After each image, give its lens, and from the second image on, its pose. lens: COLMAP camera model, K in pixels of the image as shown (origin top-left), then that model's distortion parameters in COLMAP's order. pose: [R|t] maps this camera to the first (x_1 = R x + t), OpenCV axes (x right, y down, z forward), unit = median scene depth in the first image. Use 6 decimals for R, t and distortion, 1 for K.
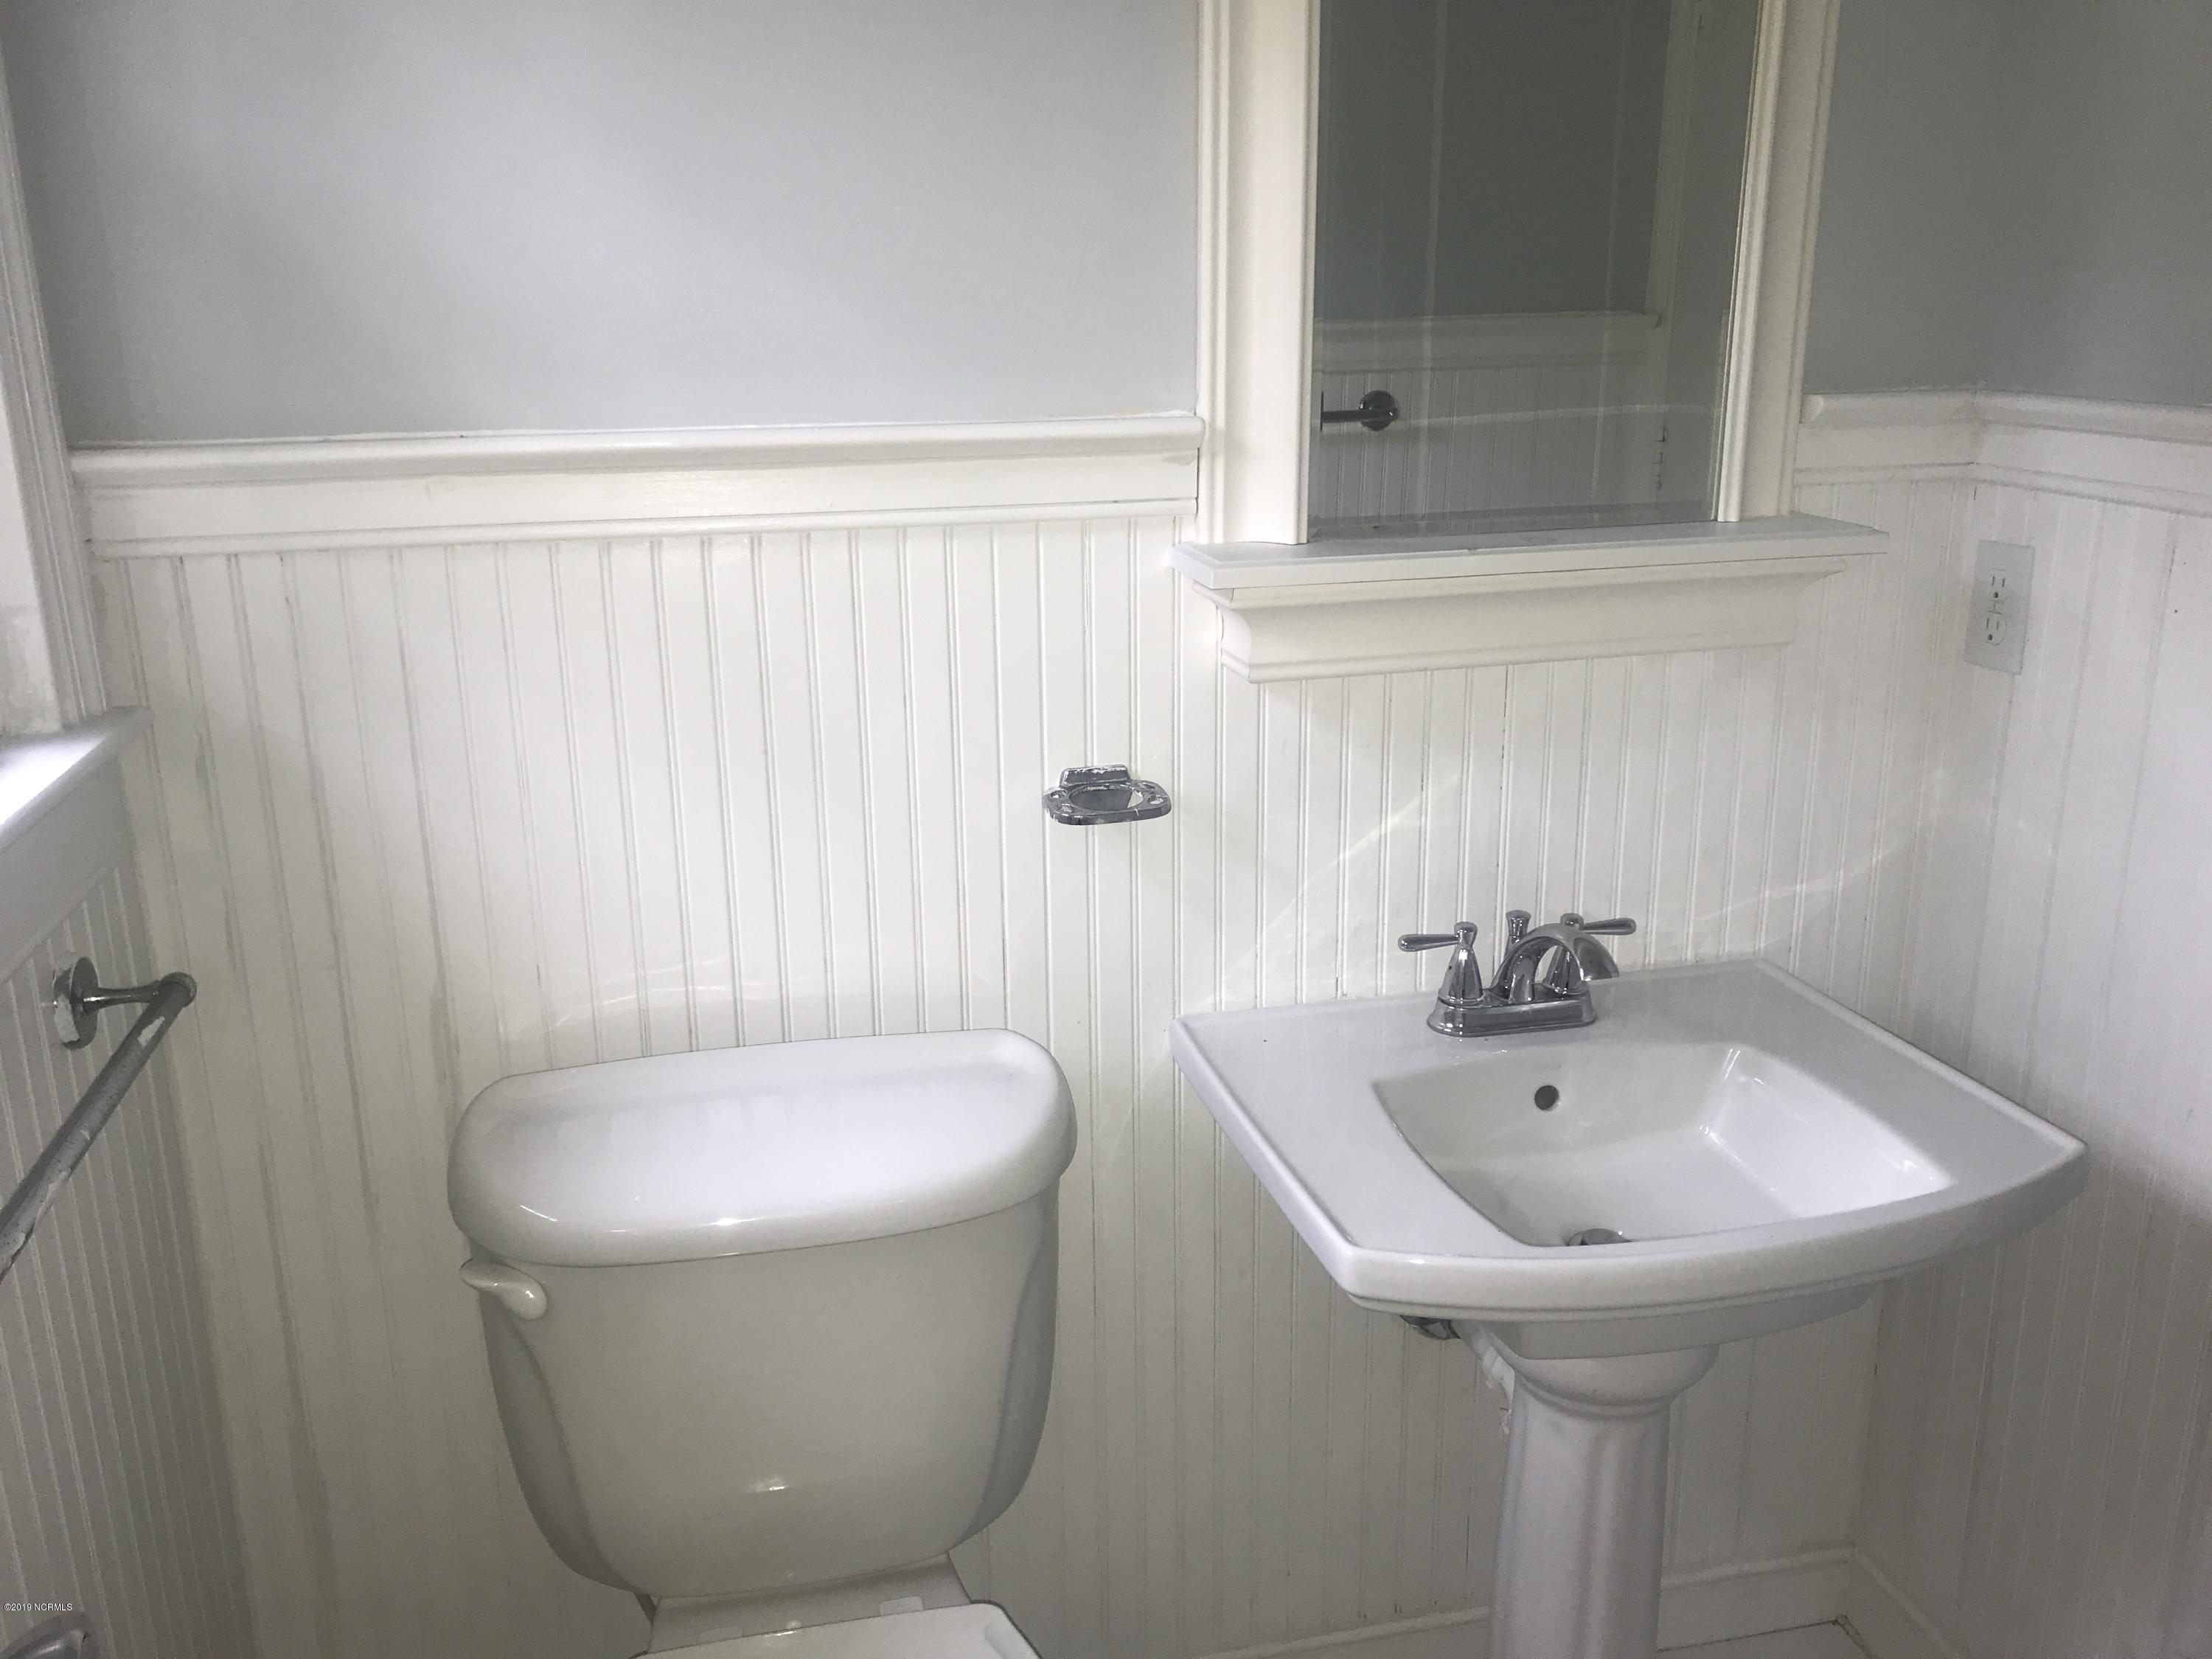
lens RADIAL K [[1816.6, 0, 1106.8], [0, 1816.6, 833.2], [0, 0, 1]] dist [0.024707, -0.022748]
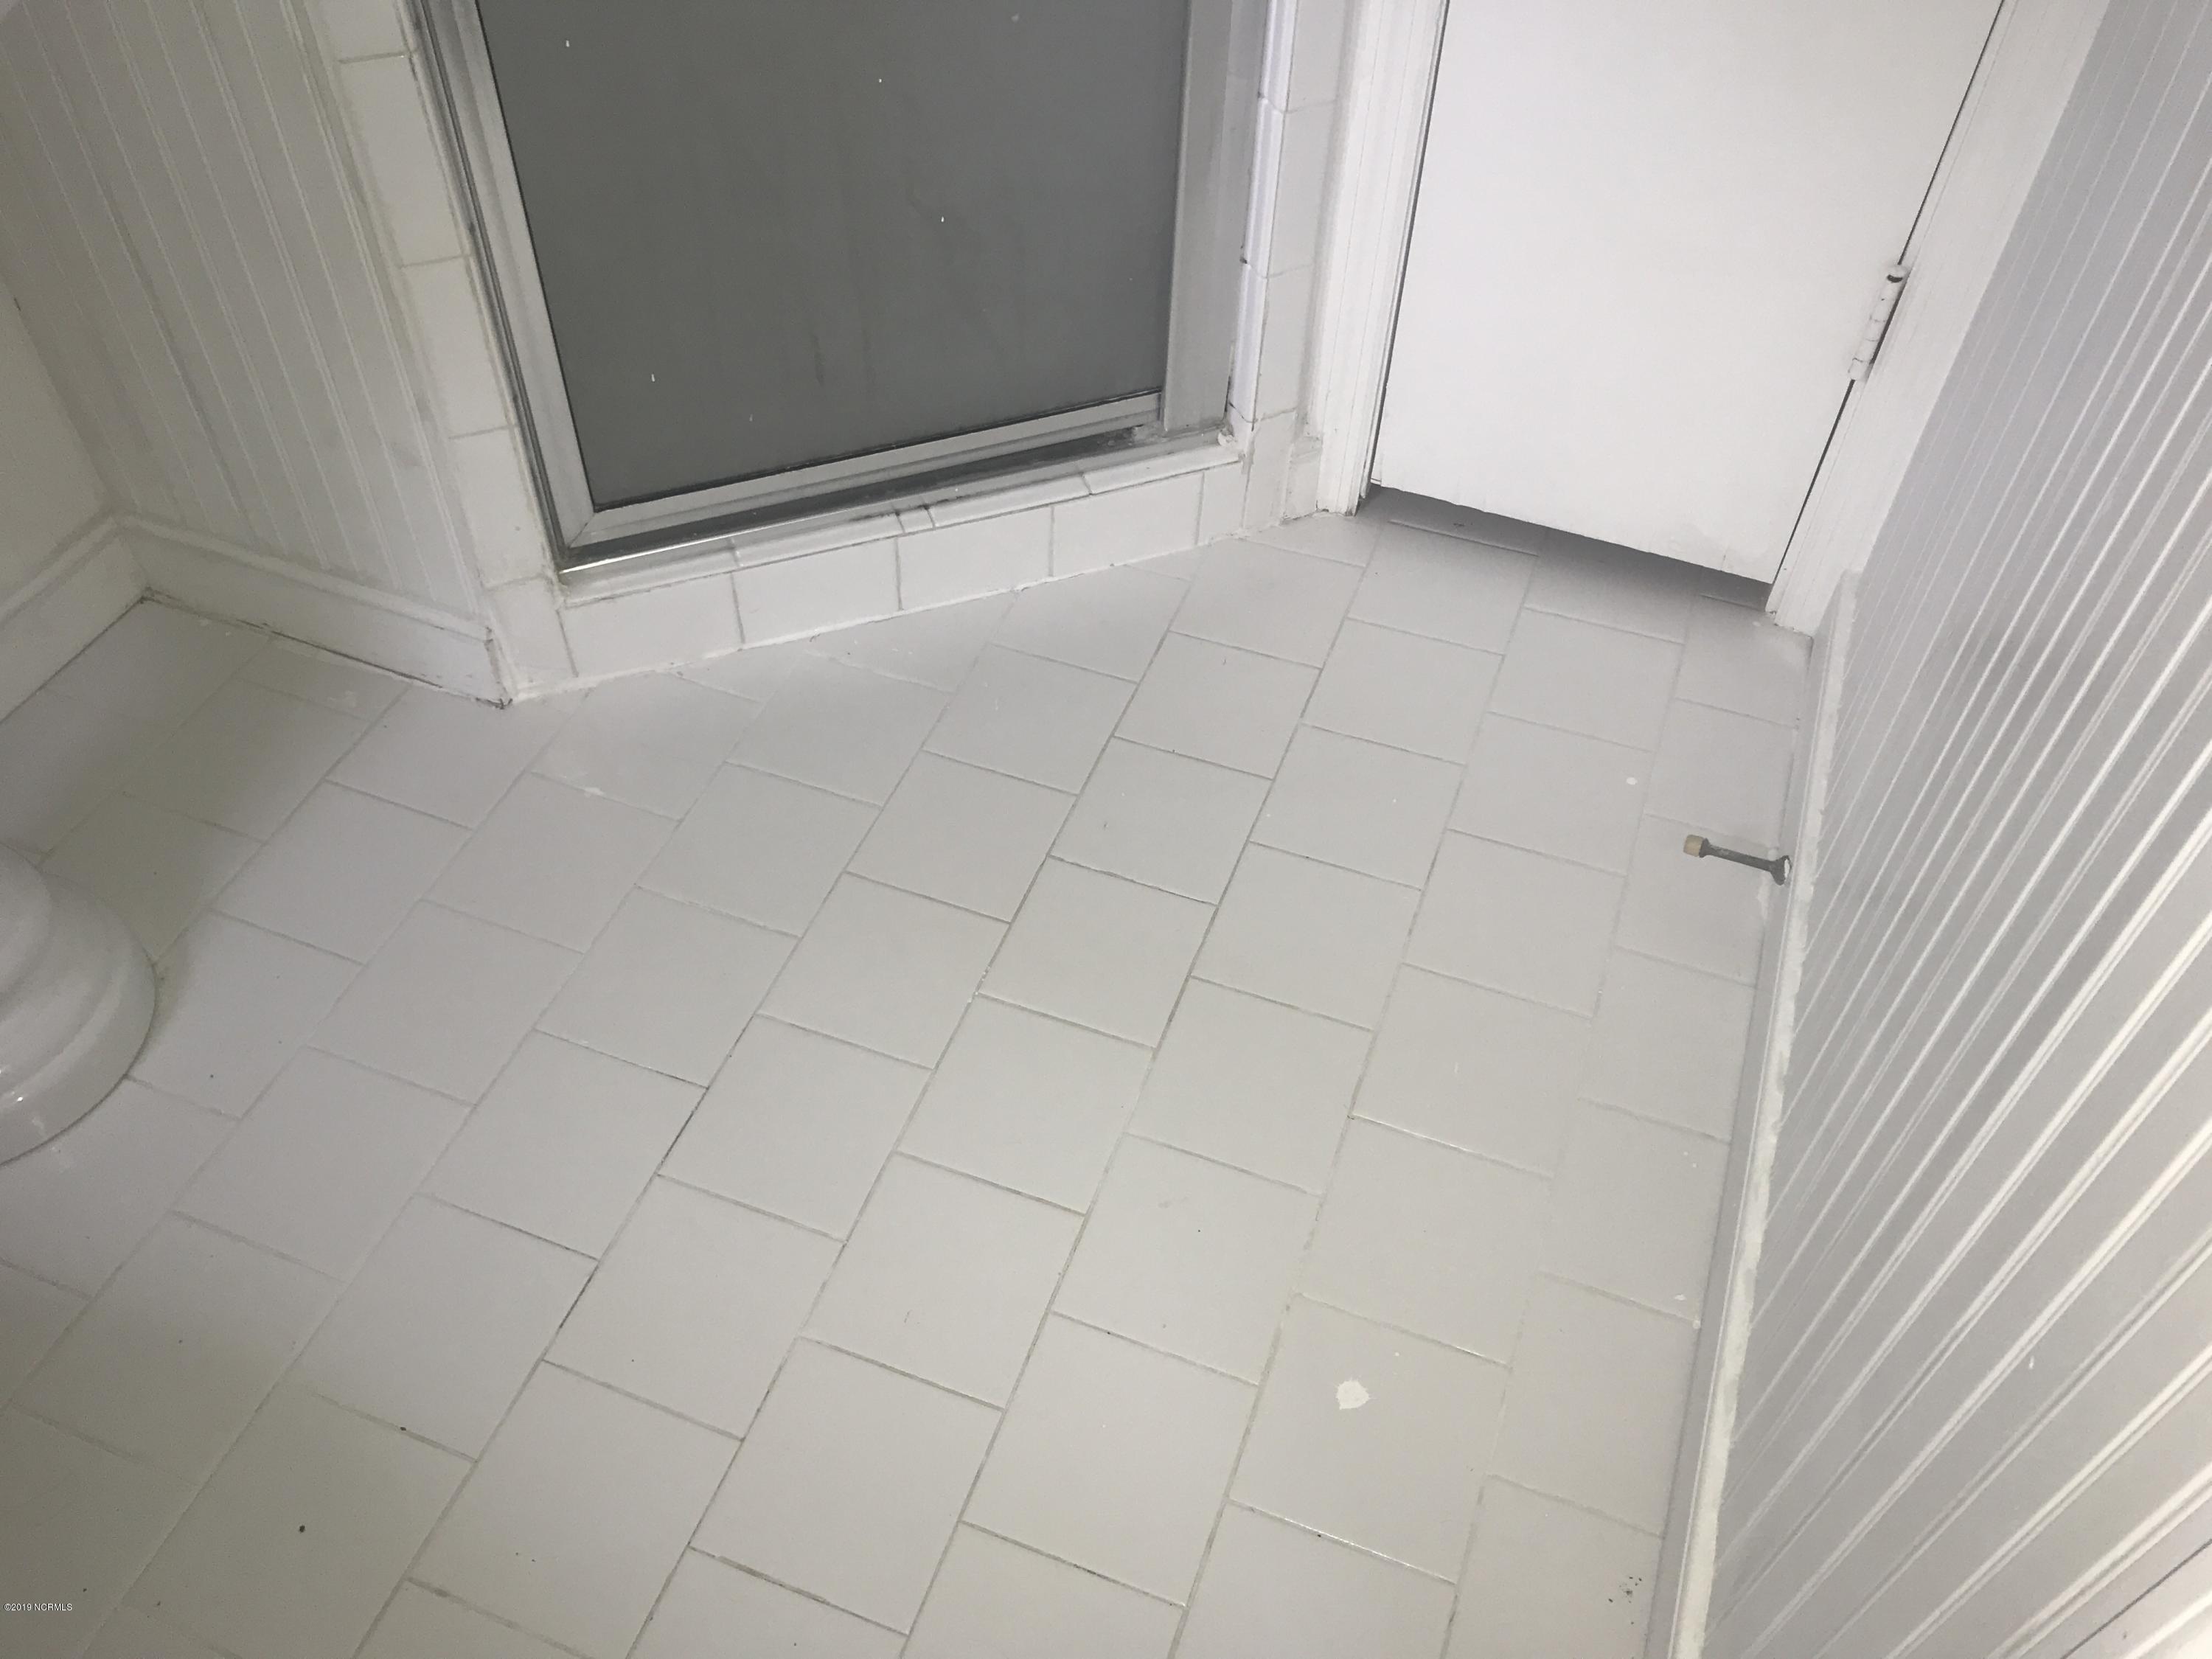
lens RADIAL K [[1816.6, 0, 1105.6], [0, 1816.6, 828.8], [0, 0, 1]] dist [0.024707, -0.022748]
pose [[0.529090, -0.610542, 0.589324, 0.069854], [0.184548, 0.760662, 0.622363, 0.066063], [-0.828255, -0.220527, 0.515133, 0.166522]]
